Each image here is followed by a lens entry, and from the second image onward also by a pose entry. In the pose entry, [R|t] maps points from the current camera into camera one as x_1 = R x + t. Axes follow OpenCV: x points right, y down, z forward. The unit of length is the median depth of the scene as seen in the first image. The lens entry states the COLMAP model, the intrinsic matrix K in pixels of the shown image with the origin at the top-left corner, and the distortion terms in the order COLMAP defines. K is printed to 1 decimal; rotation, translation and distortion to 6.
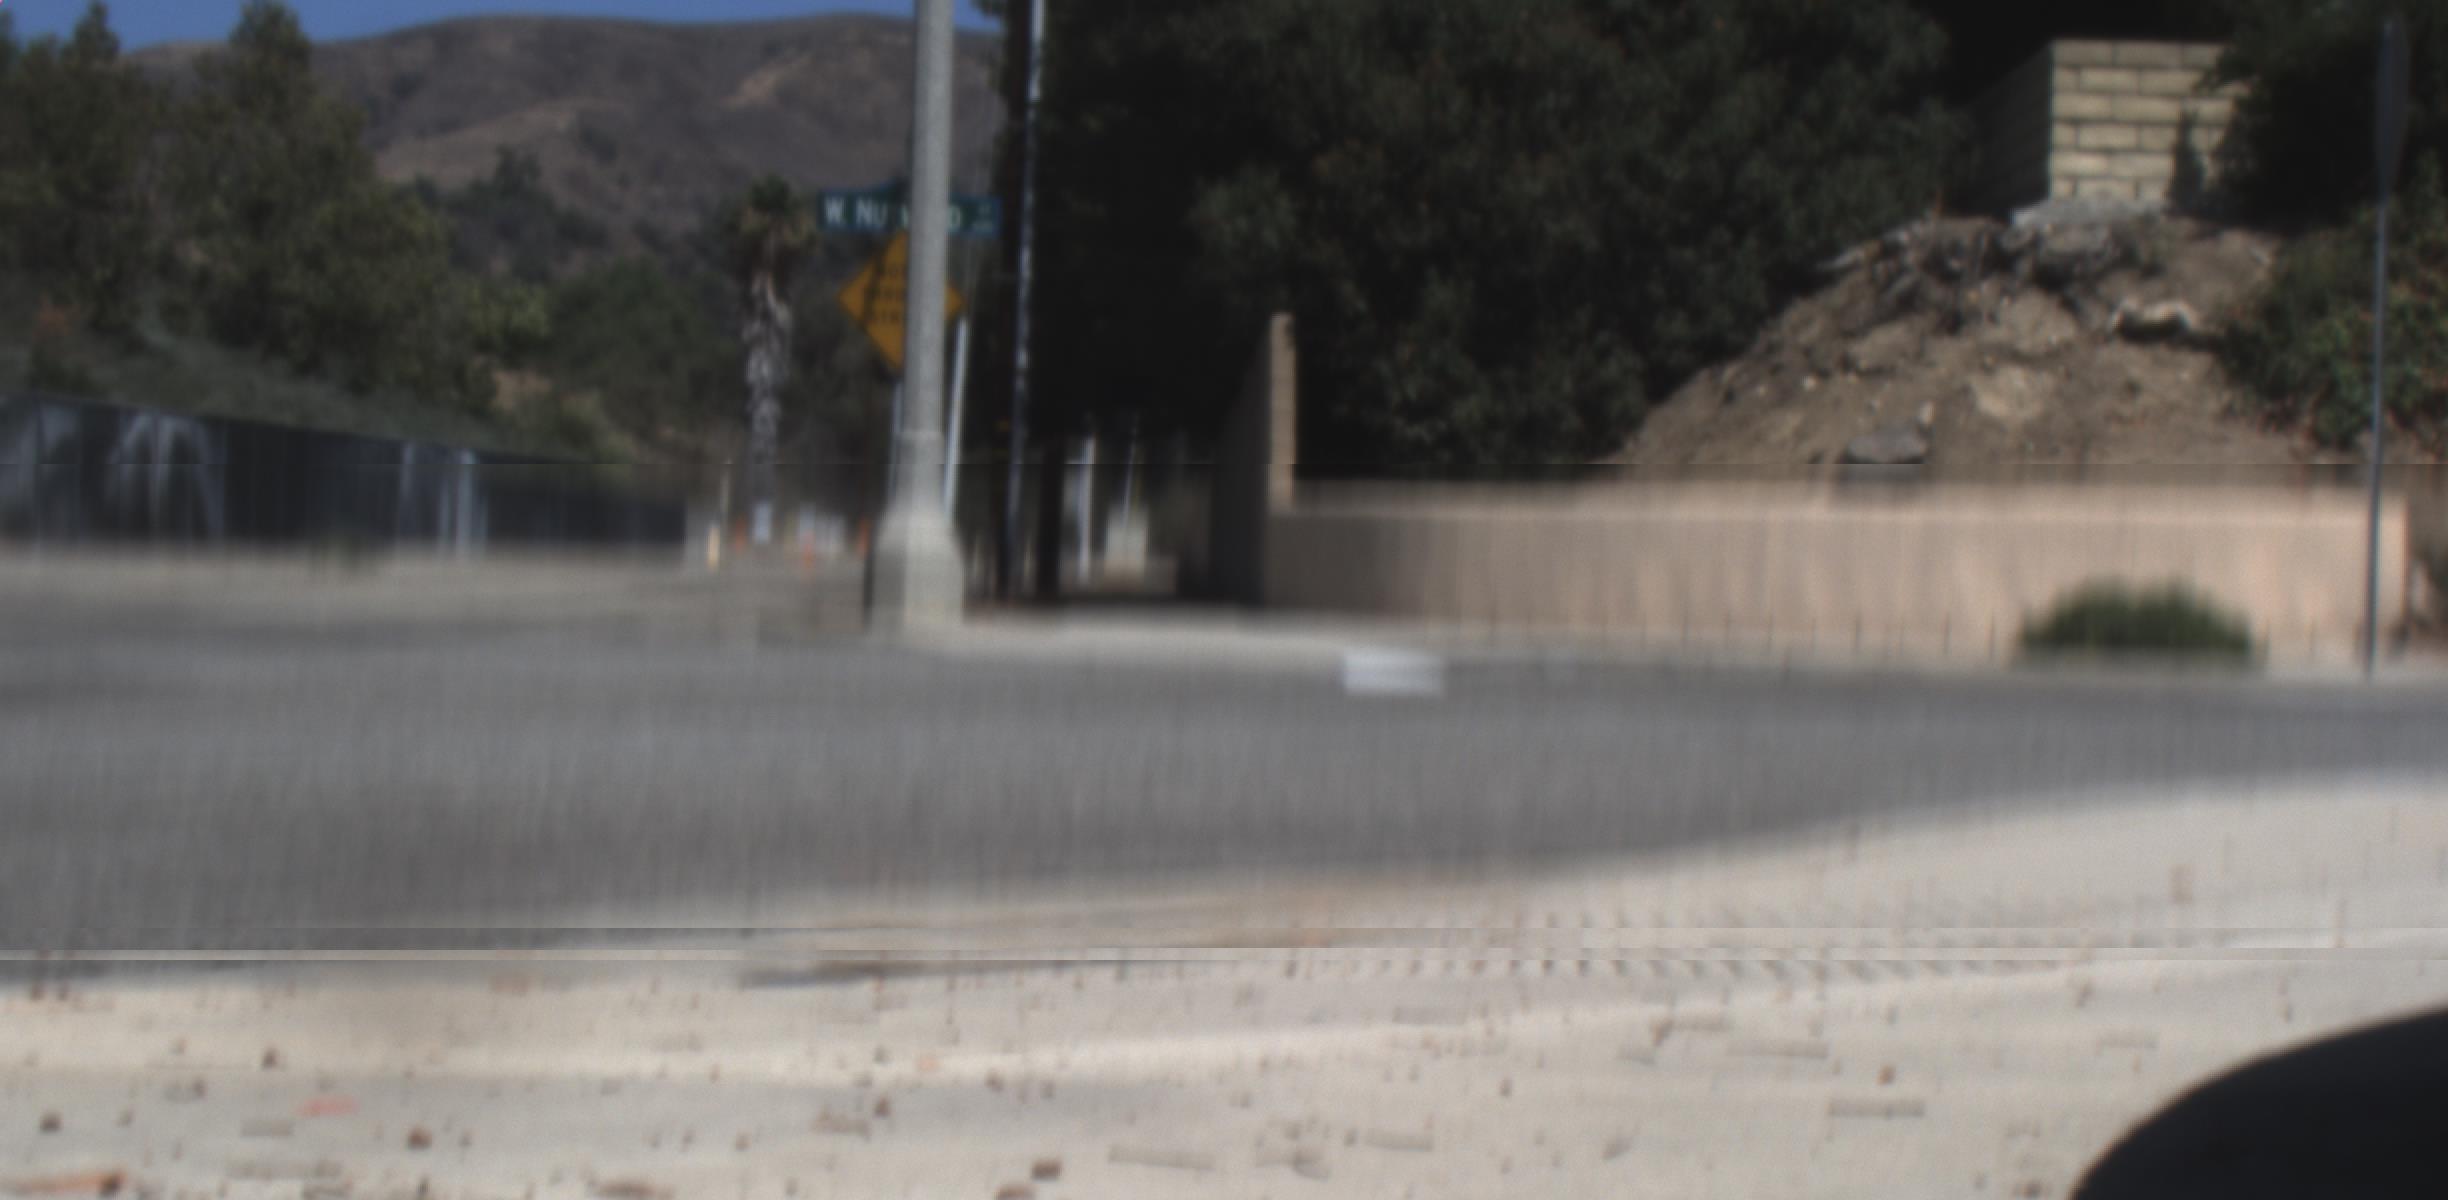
lens RADIAL K [[4854.3, 0, 1221.7], [0, 4854.3, 911.0], [0, 0, 1]] dist [-0.032659, 0.206458]
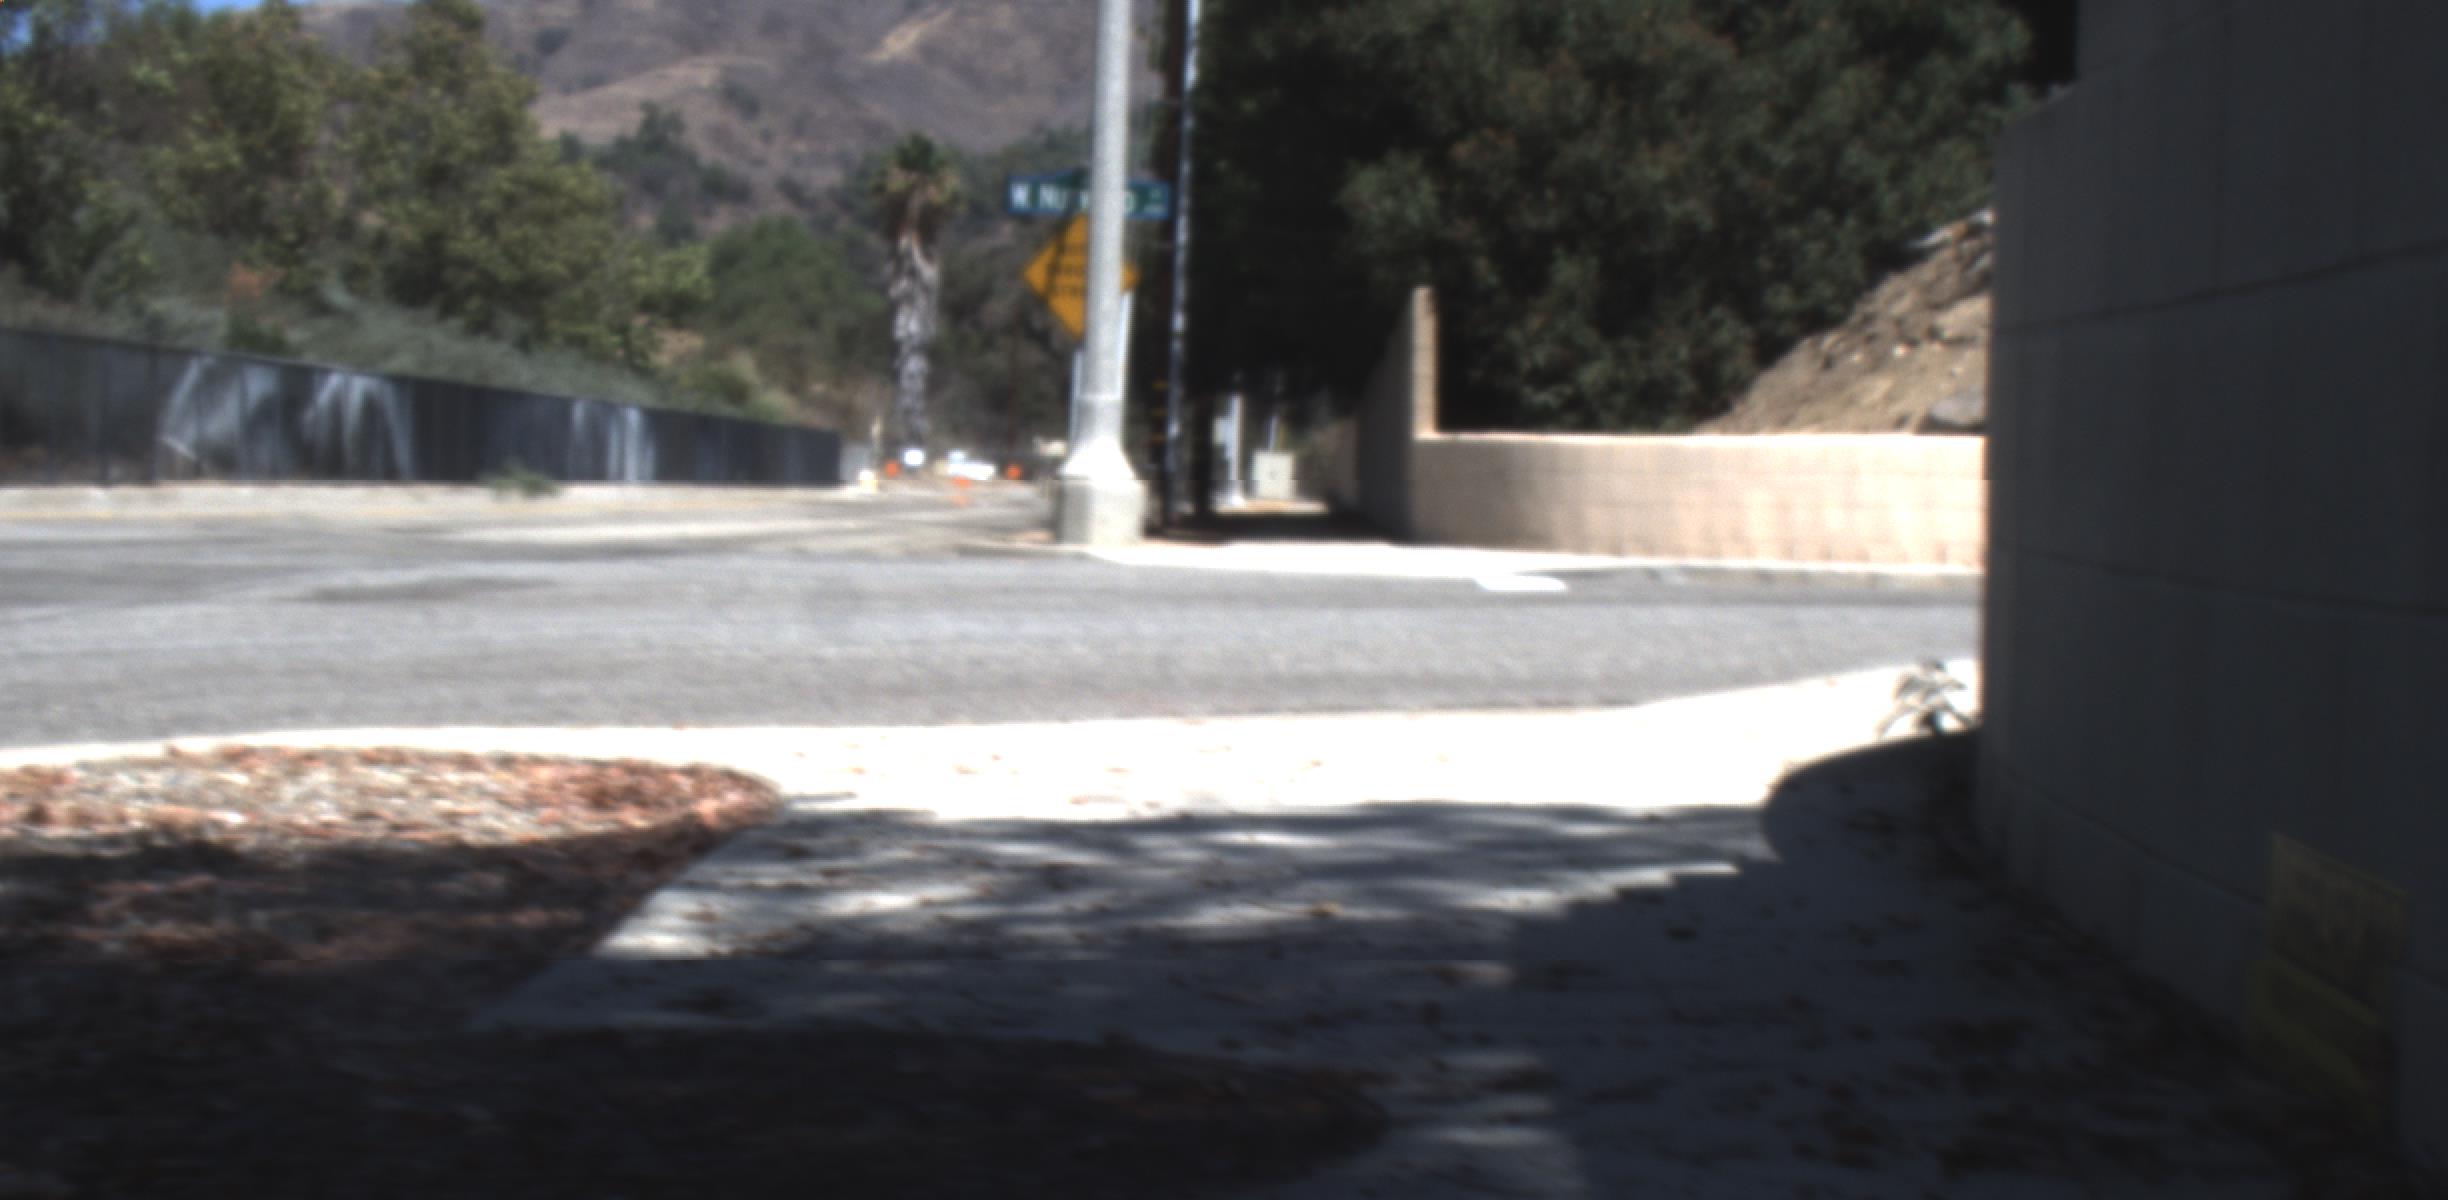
lens RADIAL K [[4865.7, 0, 1269.5], [0, 4865.7, 785.6], [0, 0, 1]] dist [-0.044953, 0.192514]
pose [[0.999820, 0.002488, -0.018831, -0.001466], [-0.002799, 0.999860, -0.016502, 0.008484], [0.018787, 0.016552, 0.999686, -0.102947]]
